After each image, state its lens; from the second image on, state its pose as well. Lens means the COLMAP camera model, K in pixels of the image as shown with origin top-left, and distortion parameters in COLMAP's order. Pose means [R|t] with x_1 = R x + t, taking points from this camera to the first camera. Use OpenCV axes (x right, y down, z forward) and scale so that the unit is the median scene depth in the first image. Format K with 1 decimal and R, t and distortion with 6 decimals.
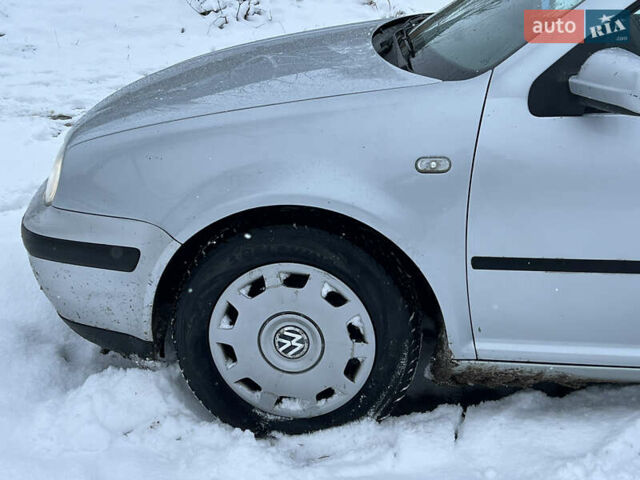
lens RADIAL K [[912.2, 0, 321.2], [0, 912.2, 238.8], [0, 0, 1]] dist [0.160738, 0.000000]
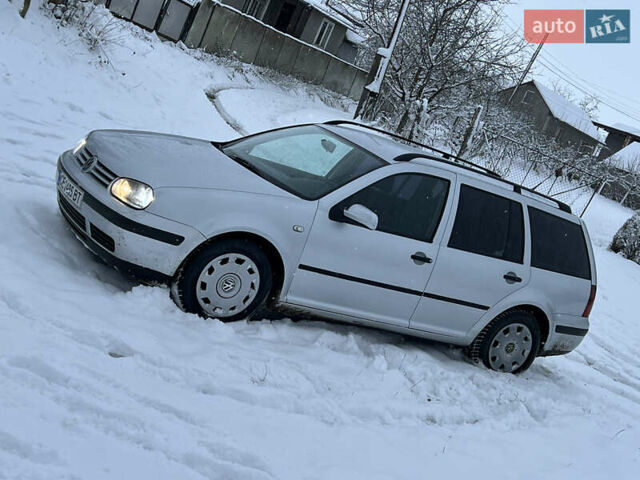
lens RADIAL K [[912.2, 0, 318.9], [0, 912.2, 242.4], [0, 0, 1]] dist [0.160738, 0.000000]
pose [[0.743175, 0.182001, 0.643869, -1.457720], [-0.168097, 0.982218, -0.083618, 0.163614], [-0.647638, -0.046089, 0.760553, -1.027721]]
